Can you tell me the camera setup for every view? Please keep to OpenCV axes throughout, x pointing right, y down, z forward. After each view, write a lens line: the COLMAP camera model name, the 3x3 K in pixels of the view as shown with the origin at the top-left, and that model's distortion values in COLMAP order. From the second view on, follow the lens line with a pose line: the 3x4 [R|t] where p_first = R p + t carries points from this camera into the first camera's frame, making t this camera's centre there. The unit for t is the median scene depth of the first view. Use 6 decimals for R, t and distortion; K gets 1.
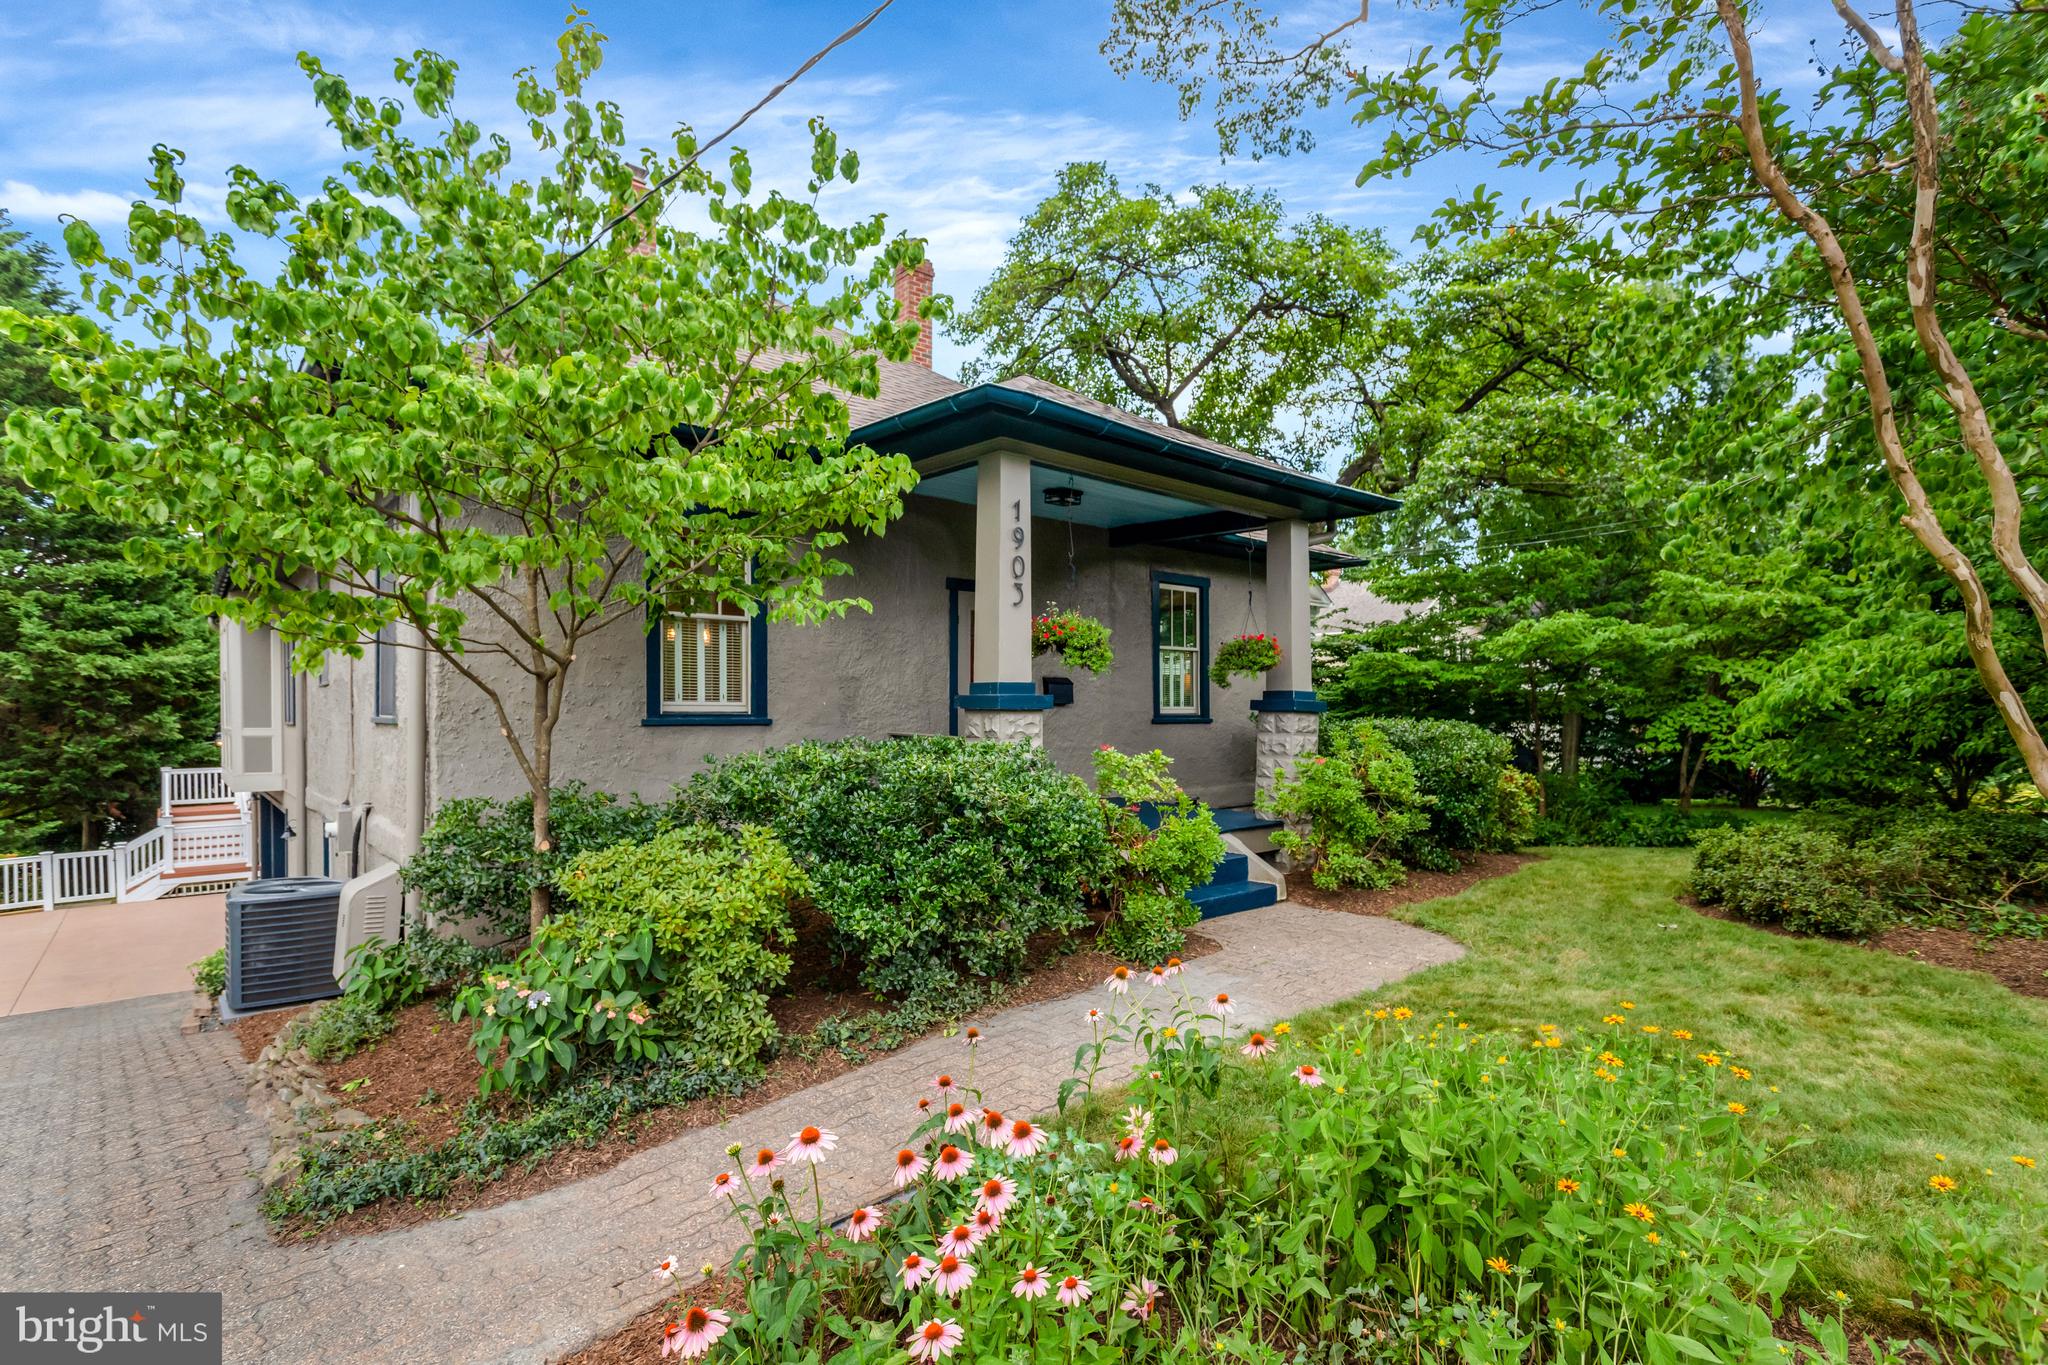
lens RADIAL K [[1068.2, 0, 1022.6], [0, 1068.2, 728.2], [0, 0, 1]] dist [0.001871, 0.000754]
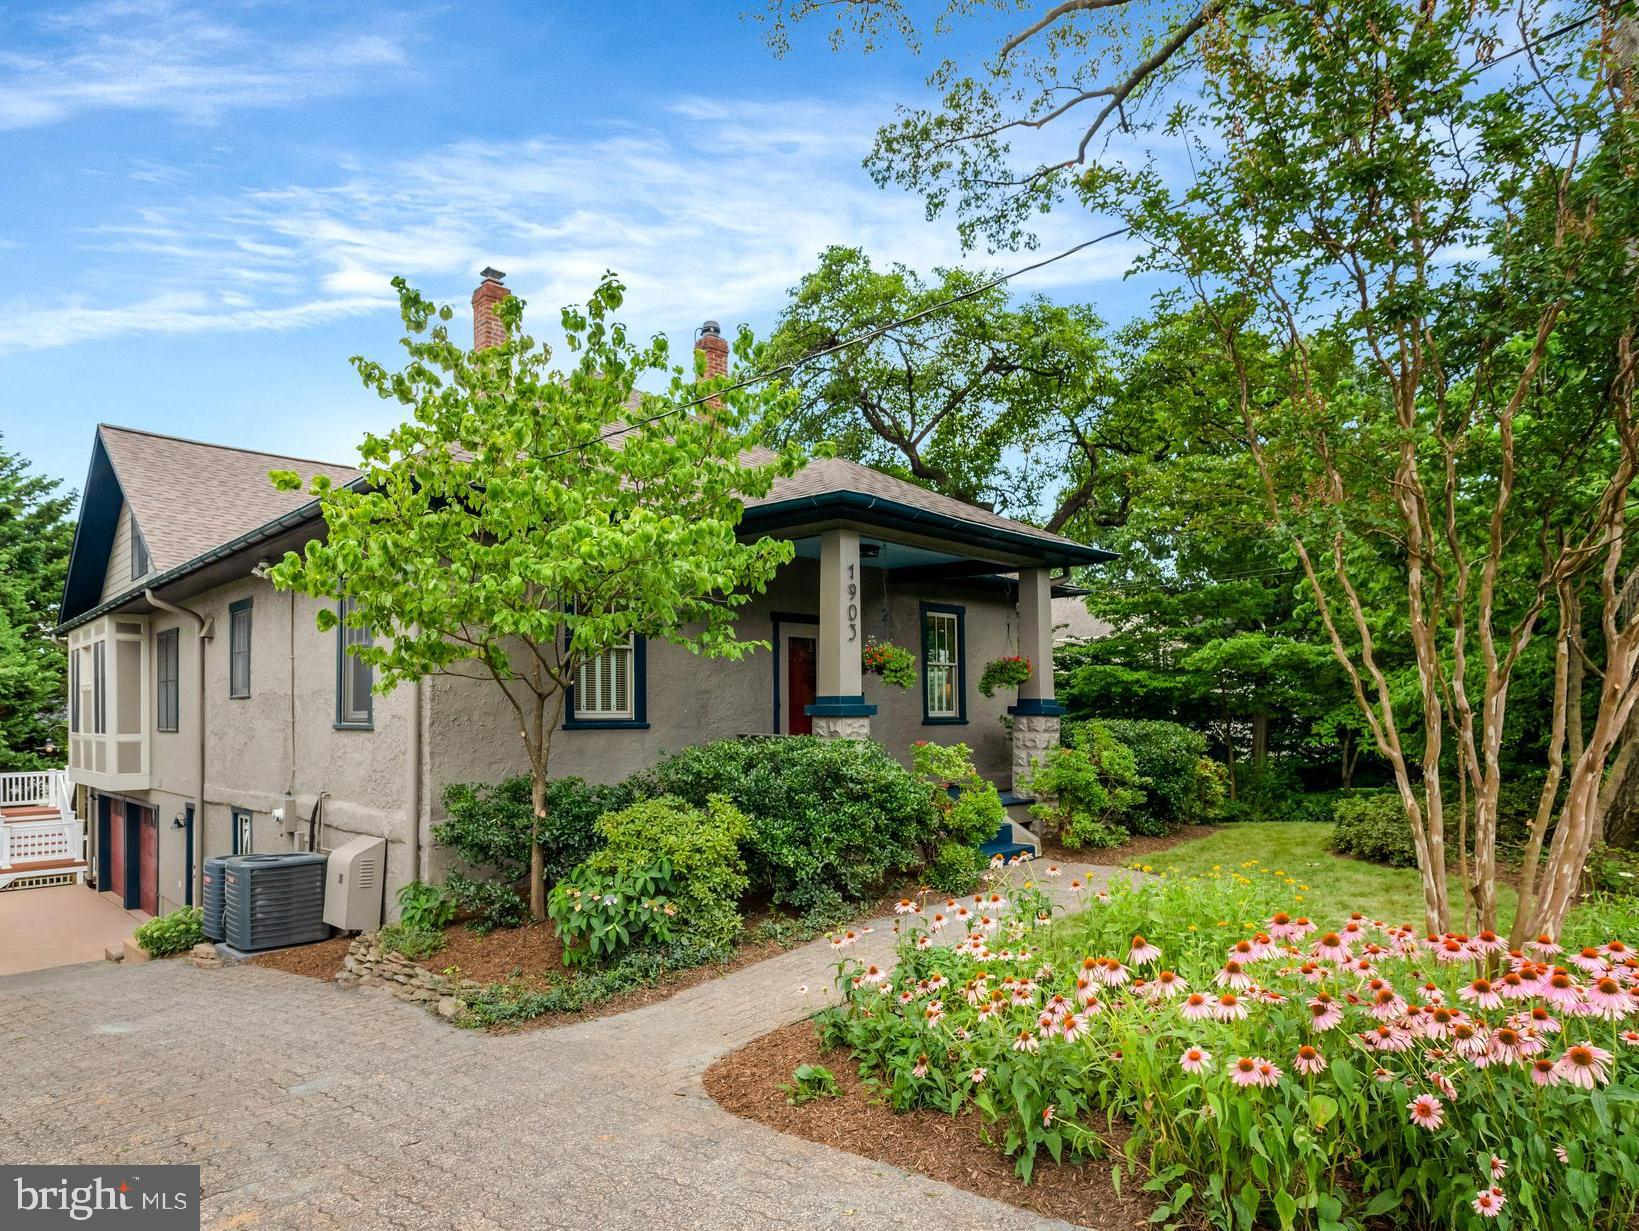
lens RADIAL K [[988.3, 0, 819.7], [0, 988.3, 703.0], [0, 0, 1]] dist [0.000590, 0.000308]
pose [[0.998523, -0.006071, 0.053982, -0.081854], [0.007518, 0.999617, -0.026629, -0.000112], [-0.053800, 0.026995, 0.998187, -0.190258]]
